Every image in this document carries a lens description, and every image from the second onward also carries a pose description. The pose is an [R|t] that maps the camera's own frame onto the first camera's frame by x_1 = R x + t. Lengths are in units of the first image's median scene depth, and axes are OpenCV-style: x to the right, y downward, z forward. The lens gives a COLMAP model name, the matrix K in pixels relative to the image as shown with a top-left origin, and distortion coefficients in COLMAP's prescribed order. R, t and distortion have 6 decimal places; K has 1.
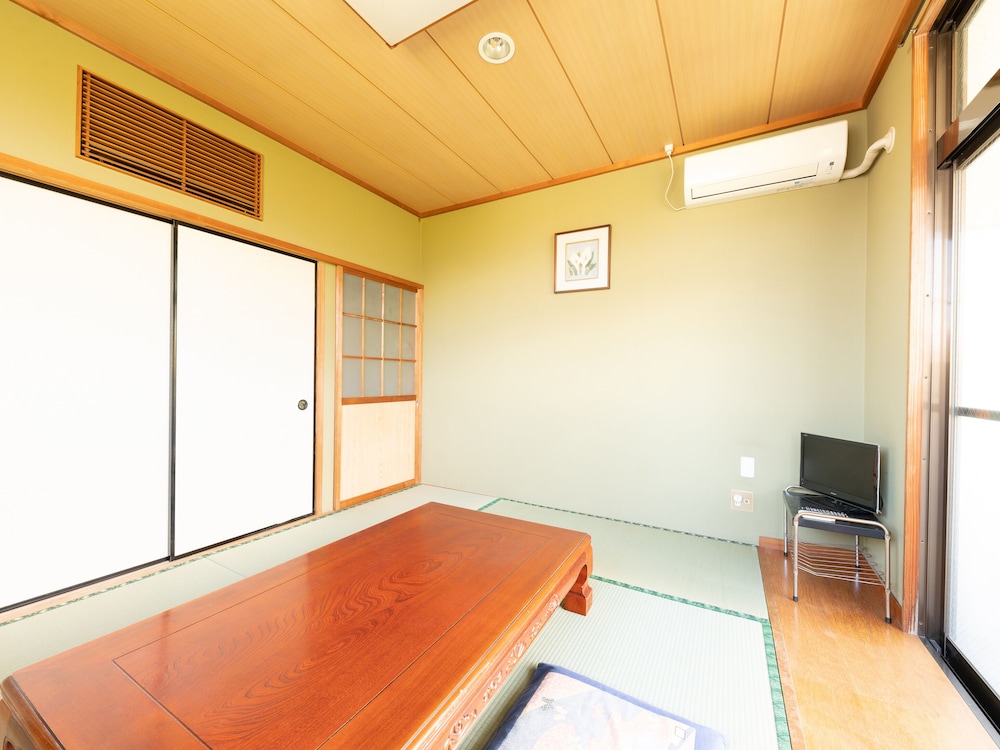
lens RADIAL K [[398.5, 0, 500.6], [0, 398.5, 380.5], [0, 0, 1]] dist [0.015918, -0.006791]
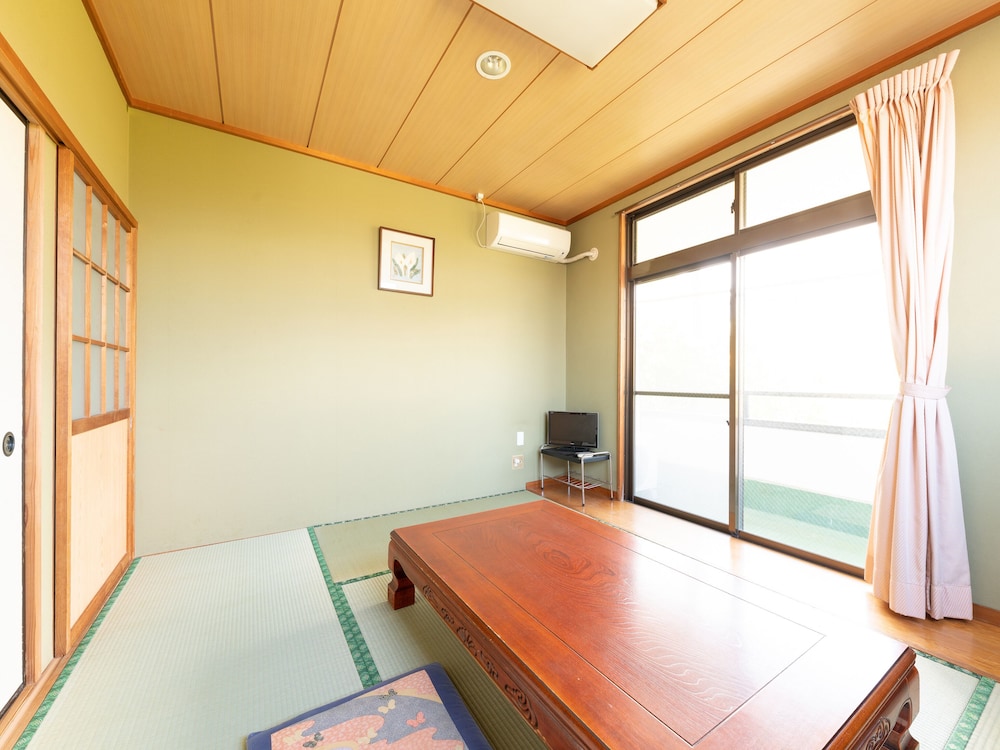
lens RADIAL K [[398.5, 0, 500.6], [0, 398.5, 380.5], [0, 0, 1]] dist [0.015918, -0.006791]
pose [[0.475960, -0.010340, 0.879406, -0.588517], [0.005650, 0.999946, 0.008699, -0.008148], [-0.879449, 0.000828, 0.475993, 0.306650]]
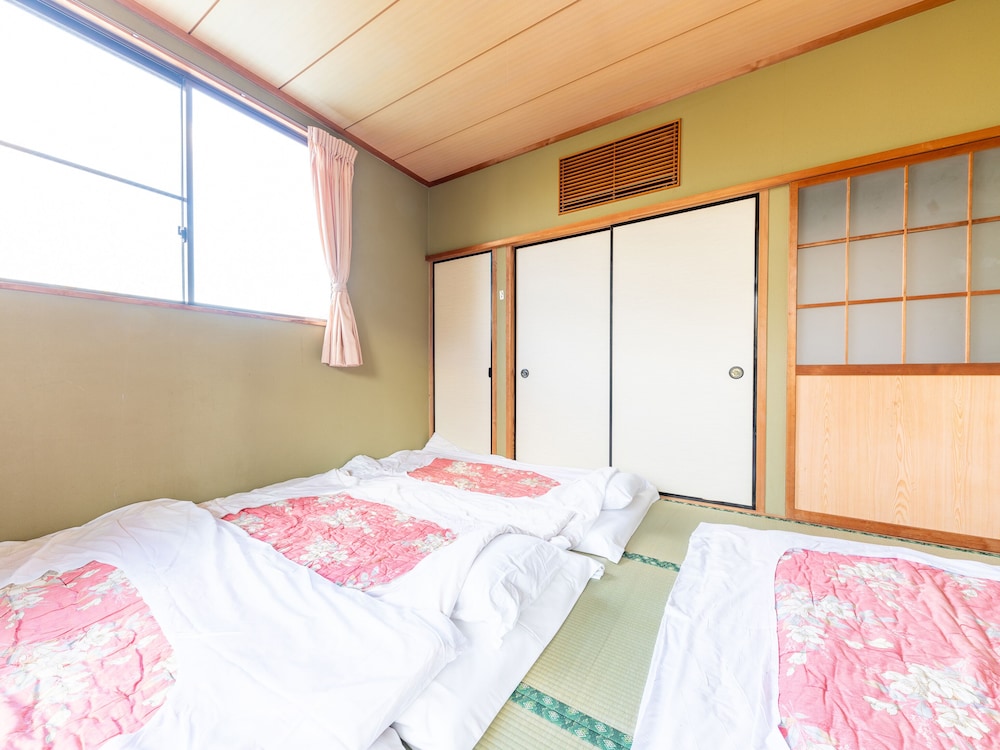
lens RADIAL K [[388.5, 0, 501.7], [0, 388.5, 379.0], [0, 0, 1]] dist [0.016897, -0.006957]
pose [[-0.056522, -0.004318, -0.998392, 0.339243], [-0.008783, 0.999954, -0.003827, 0.076976], [0.998363, 0.008553, -0.056558, 0.520710]]
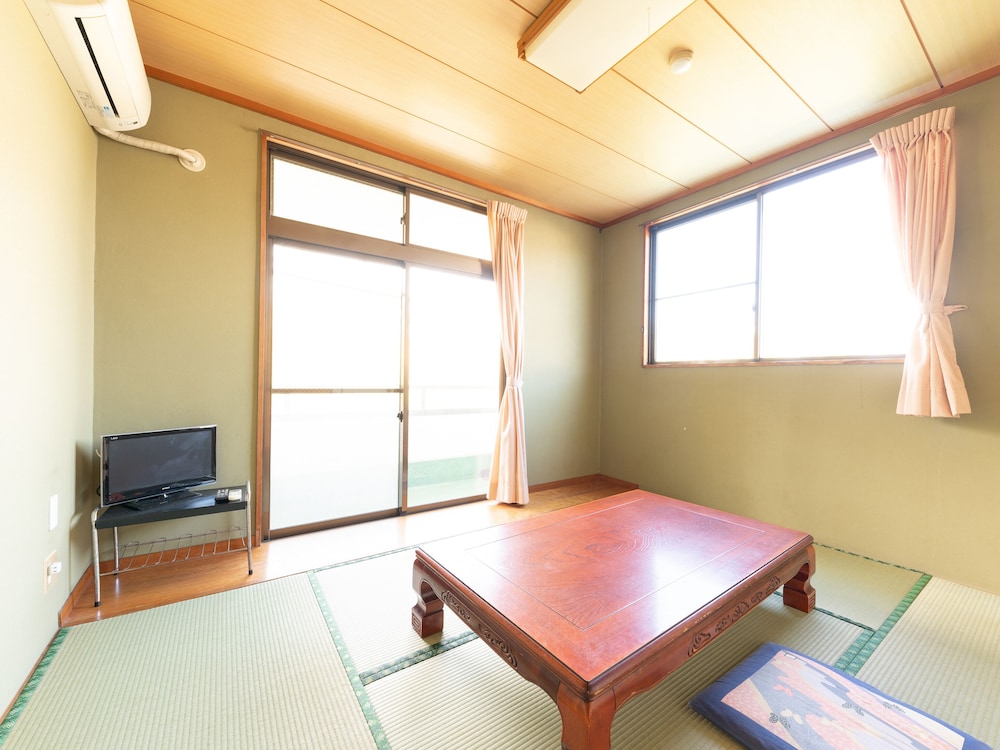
lens RADIAL K [[398.5, 0, 500.6], [0, 398.5, 380.5], [0, 0, 1]] dist [0.015918, -0.006791]
pose [[-0.901919, -0.027949, 0.431000, -0.207996], [-0.025308, 0.999609, 0.011860, -0.004915], [-0.431163, -0.000211, -0.902274, 1.051322]]
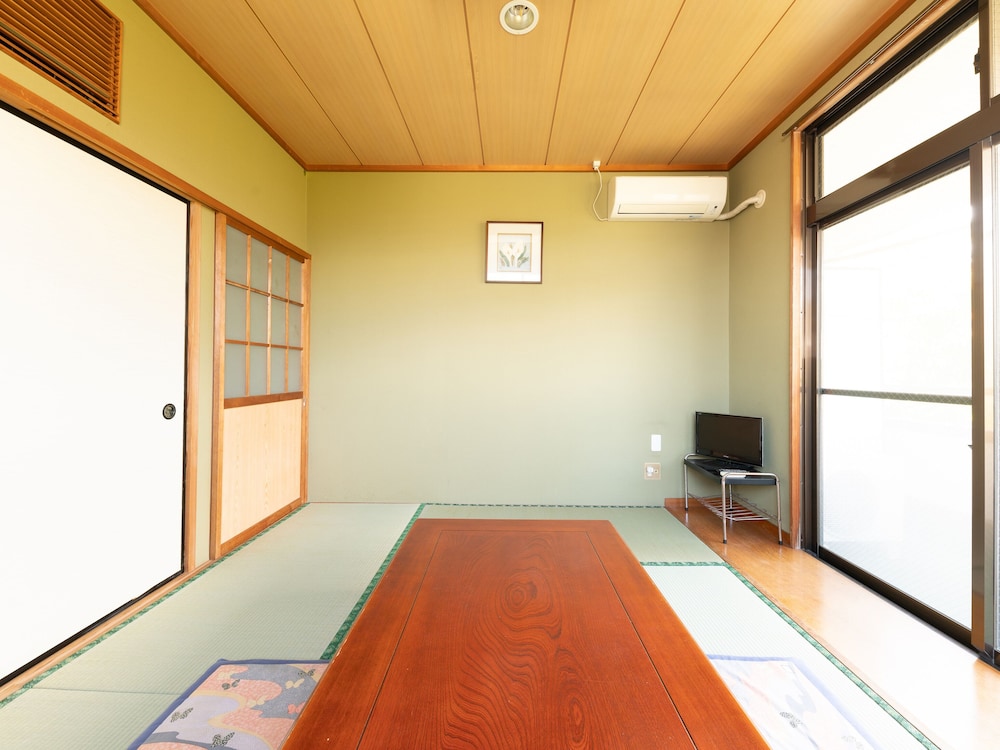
lens RADIAL K [[404.5, 0, 503.3], [0, 404.5, 367.4], [0, 0, 1]] dist [0.019668, -0.010259]
pose [[0.875730, -0.001569, 0.482799, -0.316405], [0.006454, 0.999943, -0.008457, -0.003331], [-0.482758, 0.010522, 0.875690, 0.124324]]
